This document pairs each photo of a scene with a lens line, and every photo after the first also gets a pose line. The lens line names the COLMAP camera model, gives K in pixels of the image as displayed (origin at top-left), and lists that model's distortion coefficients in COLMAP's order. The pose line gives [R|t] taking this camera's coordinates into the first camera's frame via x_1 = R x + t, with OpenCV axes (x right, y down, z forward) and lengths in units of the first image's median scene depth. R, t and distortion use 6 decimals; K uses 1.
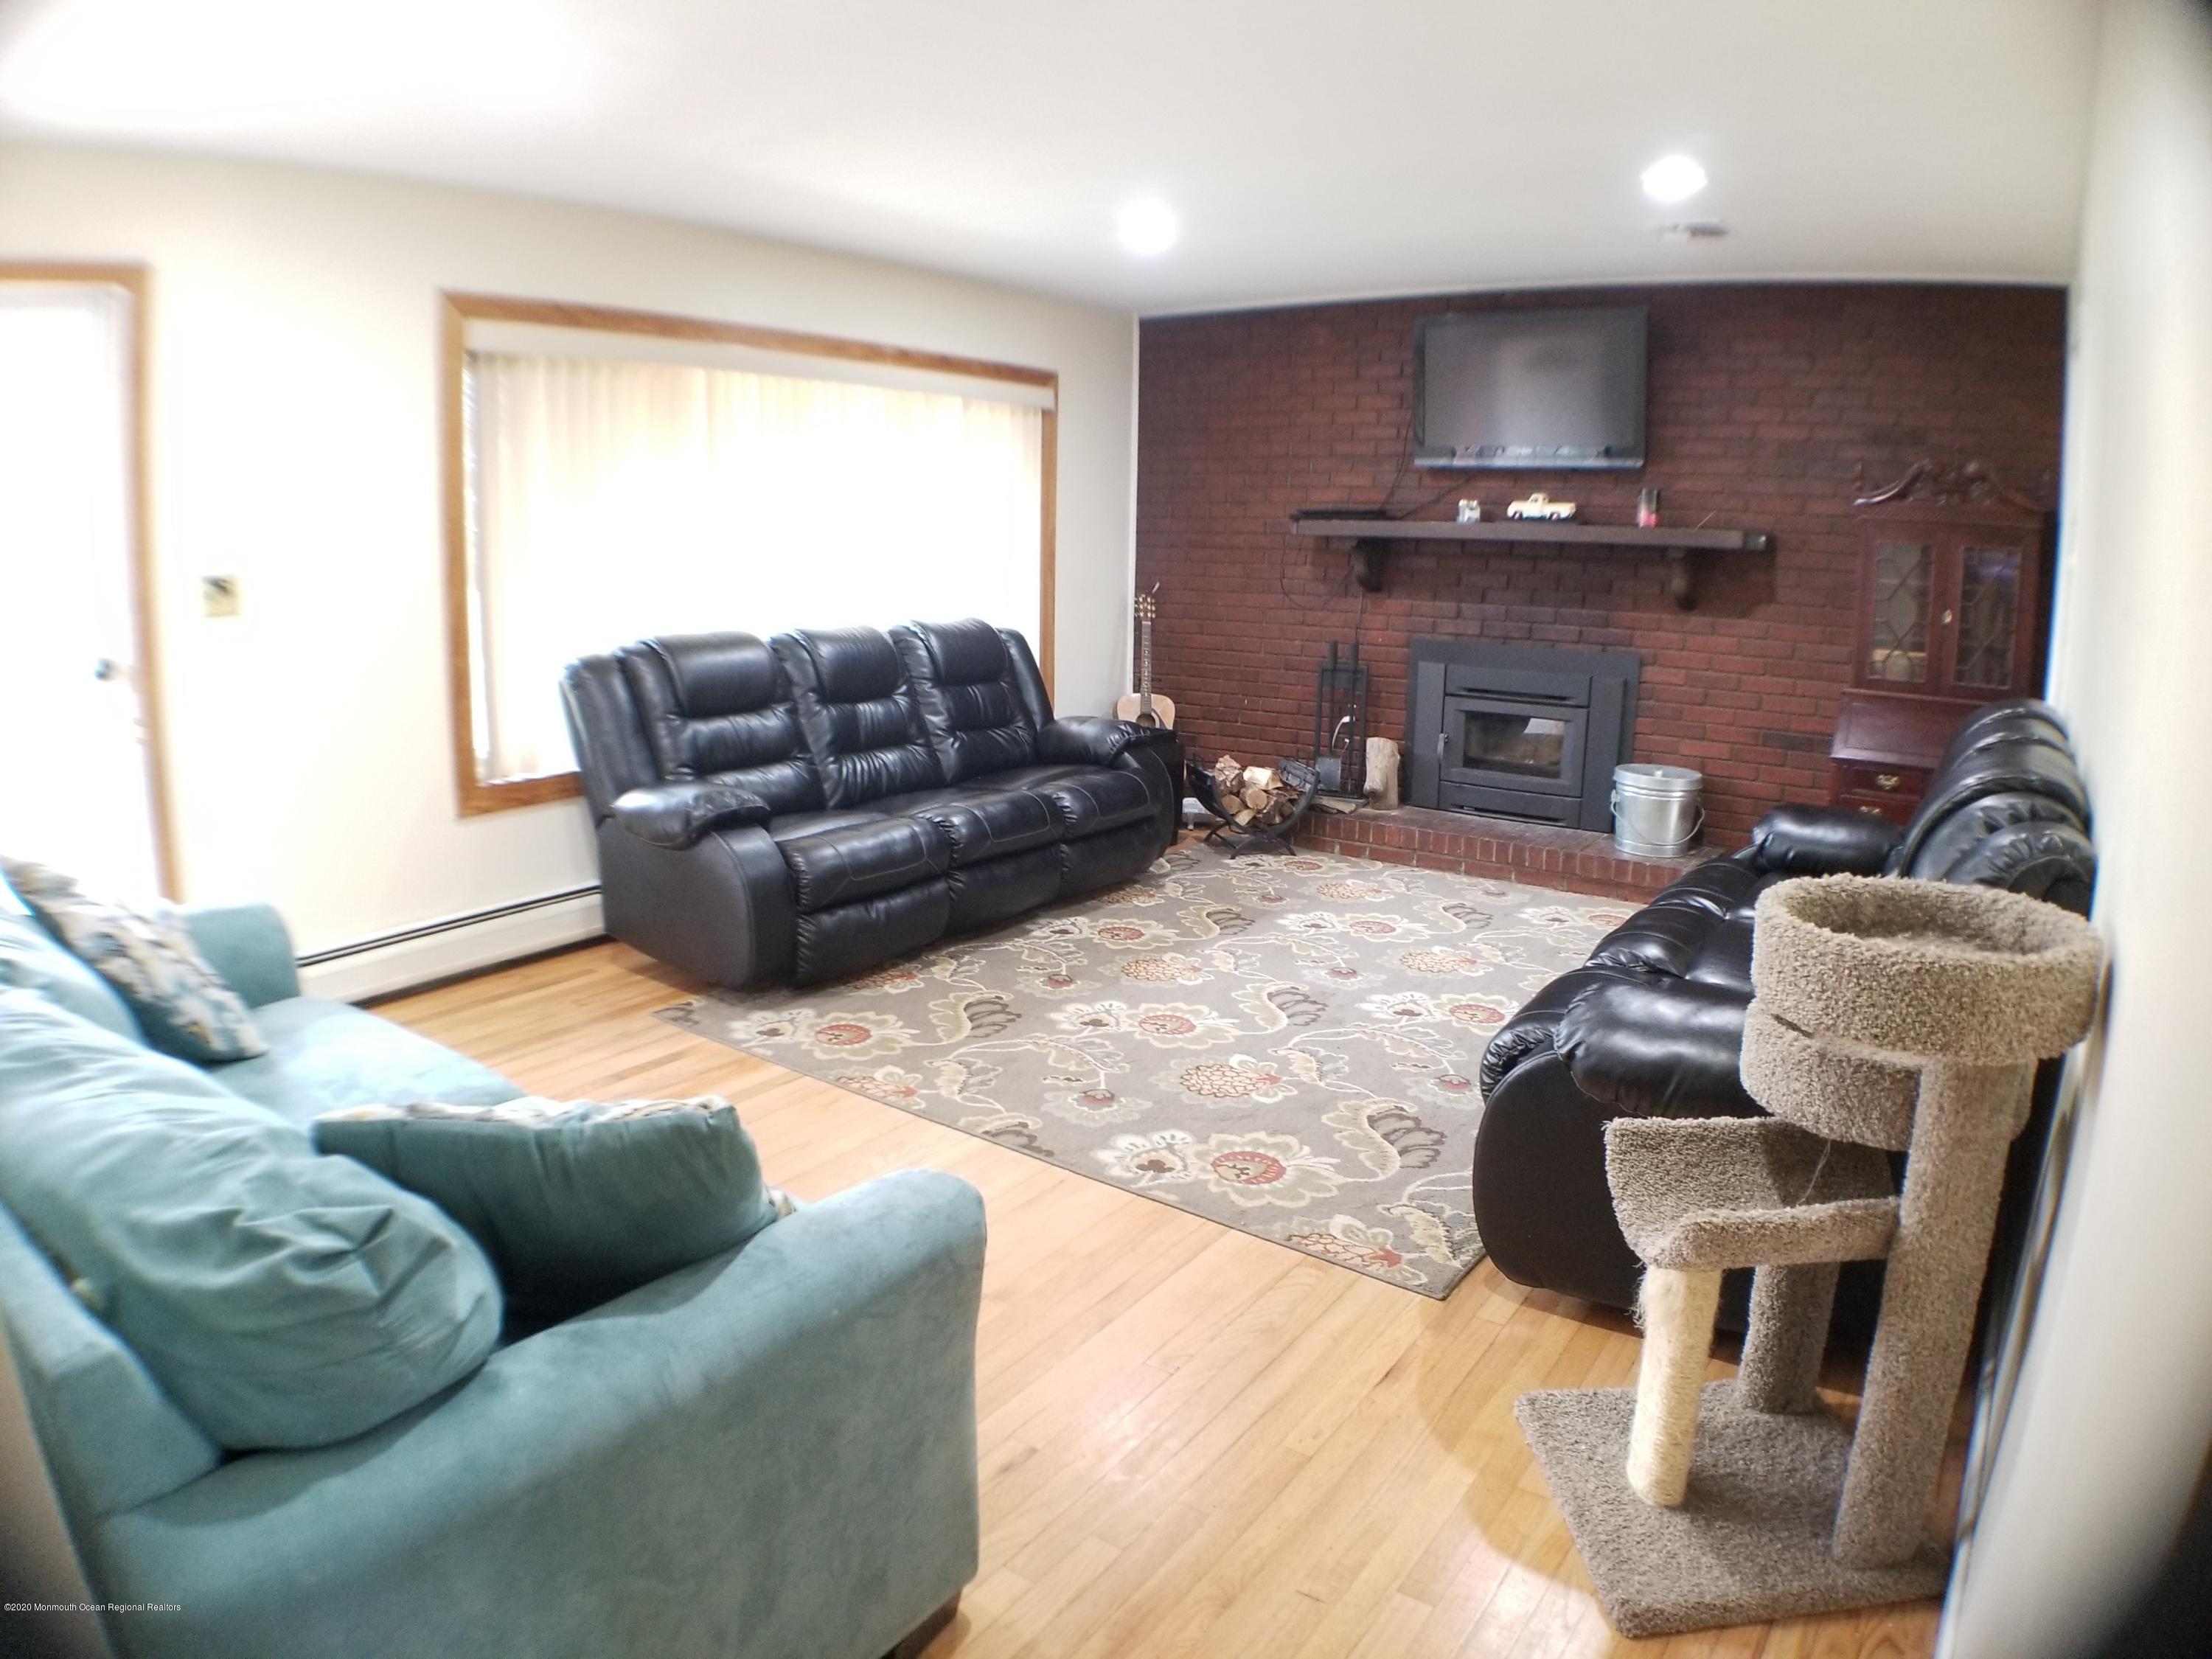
lens RADIAL K [[1409.6, 0, 1104.2], [0, 1409.6, 793.3], [0, 0, 1]] dist [-0.151146, 0.000962]
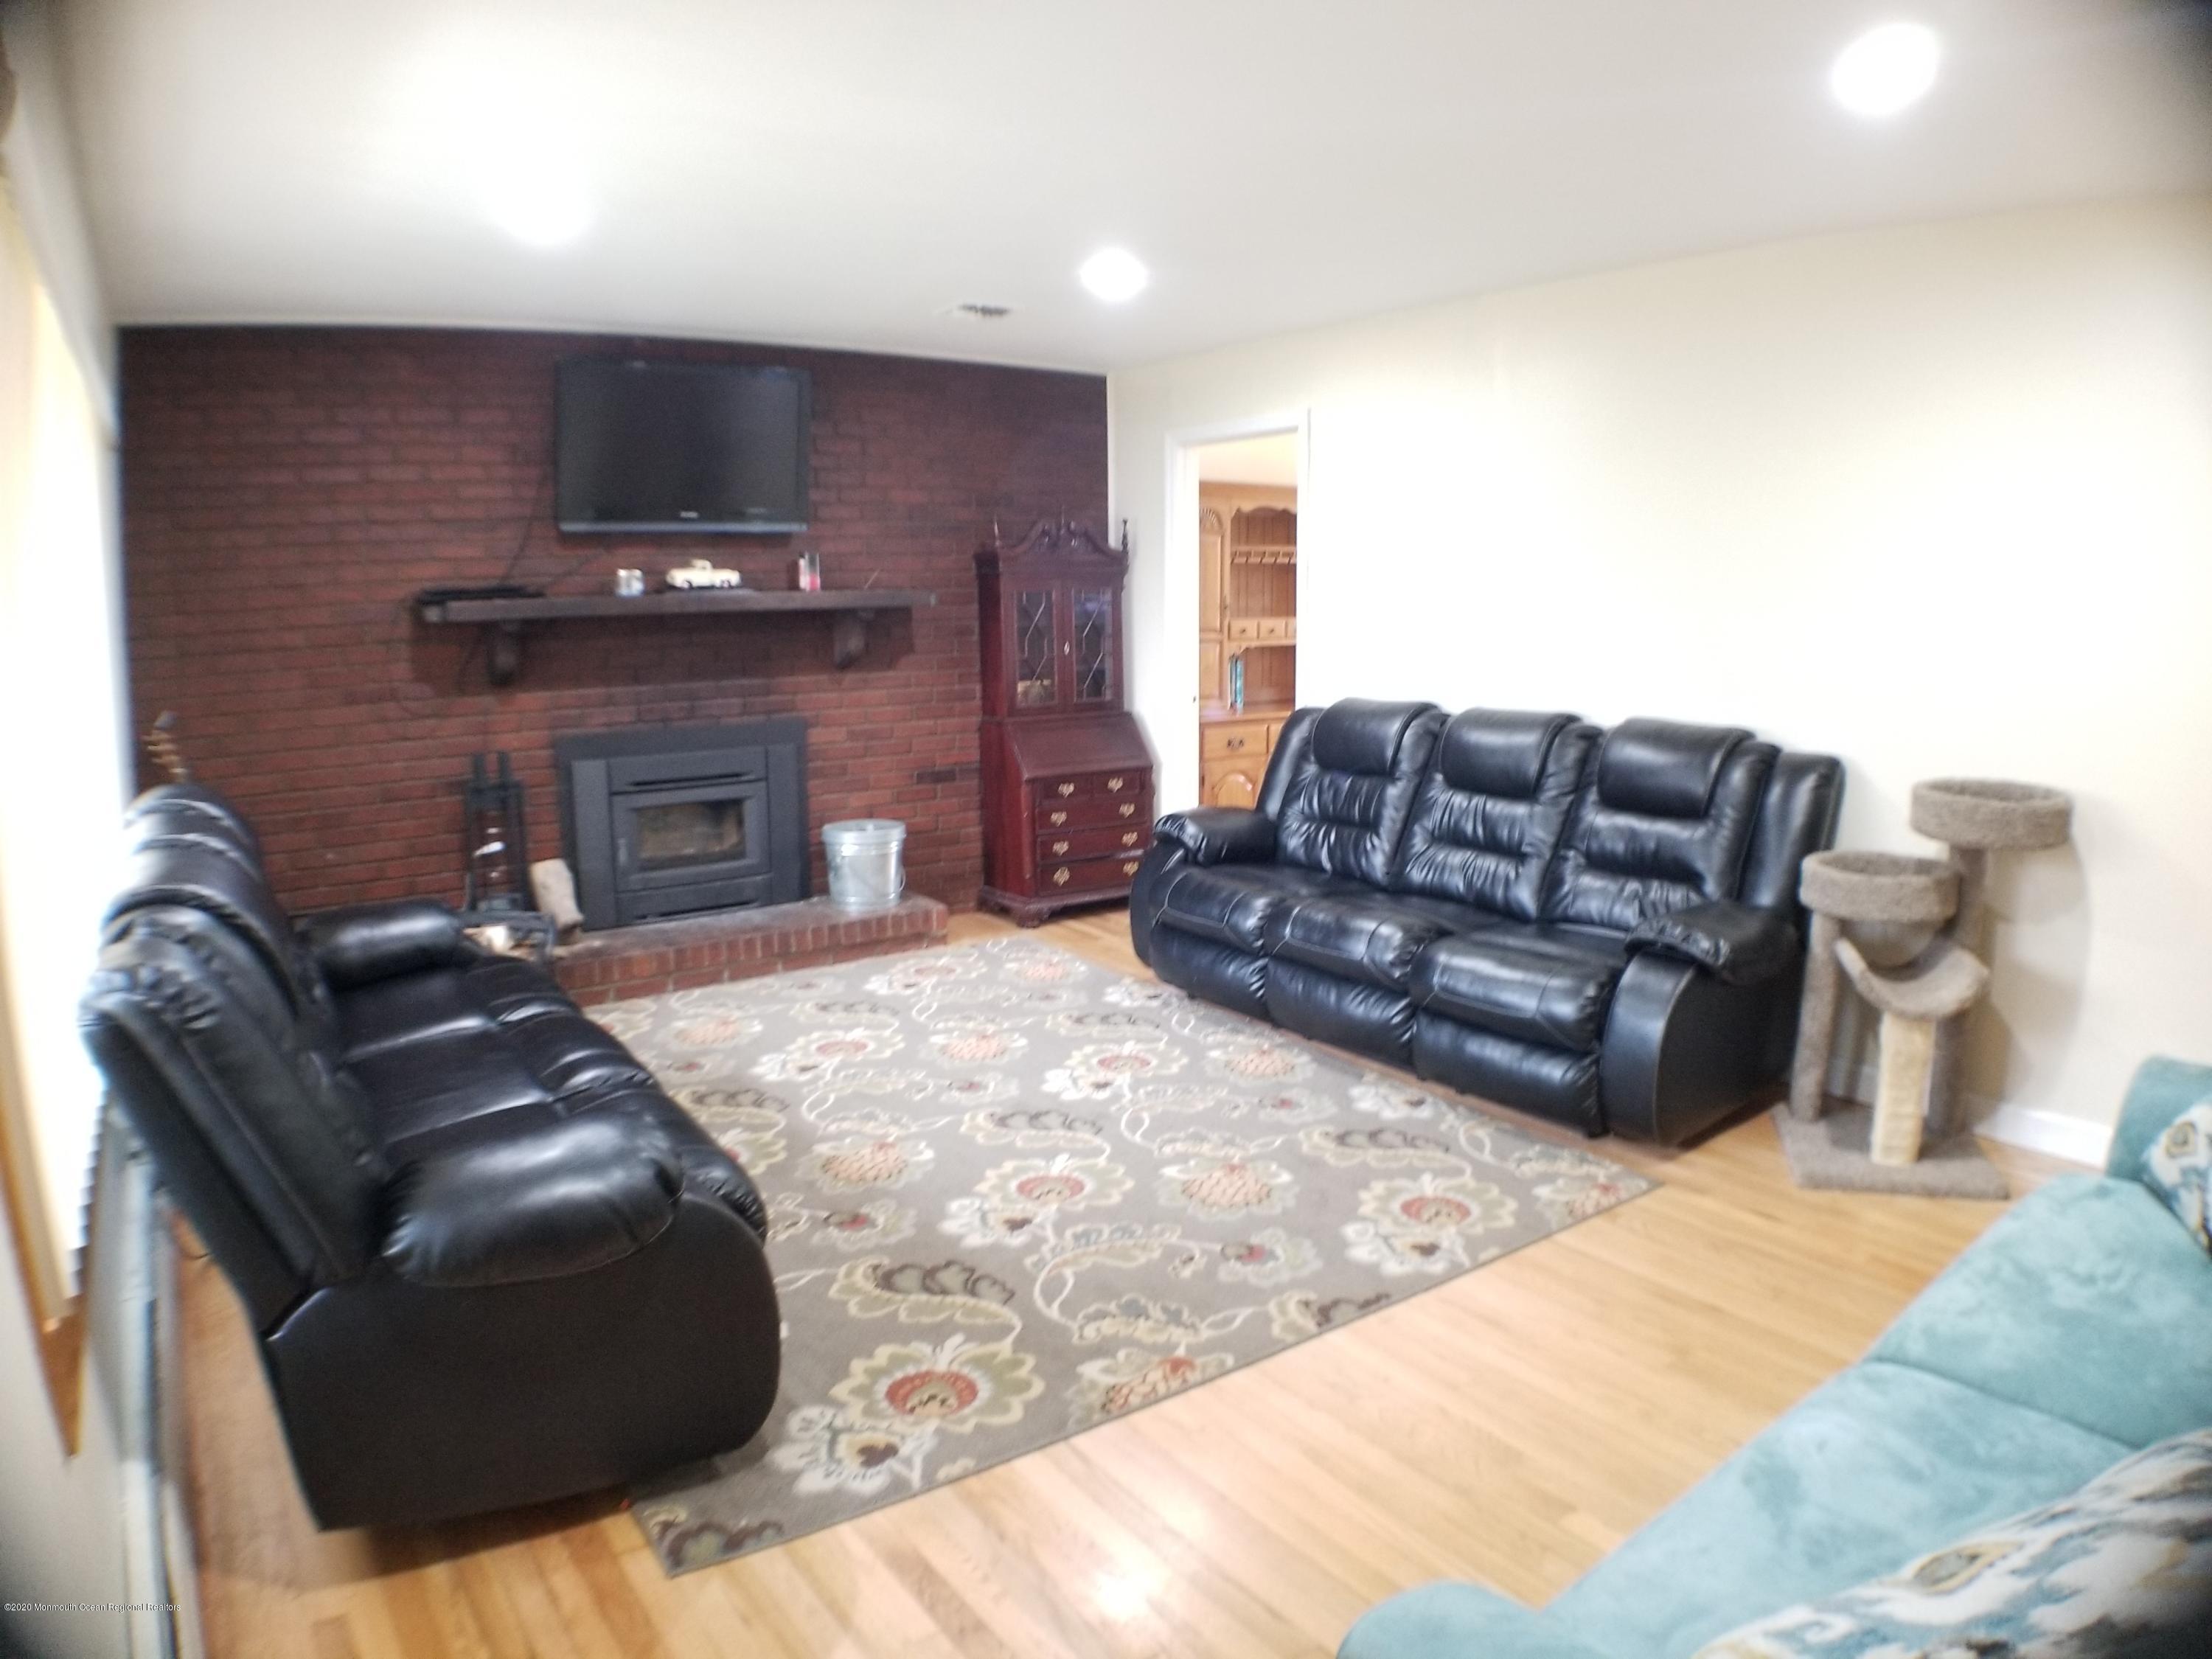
lens RADIAL K [[1409.6, 0, 1104.2], [0, 1409.6, 793.3], [0, 0, 1]] dist [-0.151146, 0.000962]
pose [[0.319086, -0.156646, 0.934690, -0.690085], [0.192394, 0.976416, 0.097959, -0.145126], [-0.927992, 0.148571, 0.341699, 0.634143]]
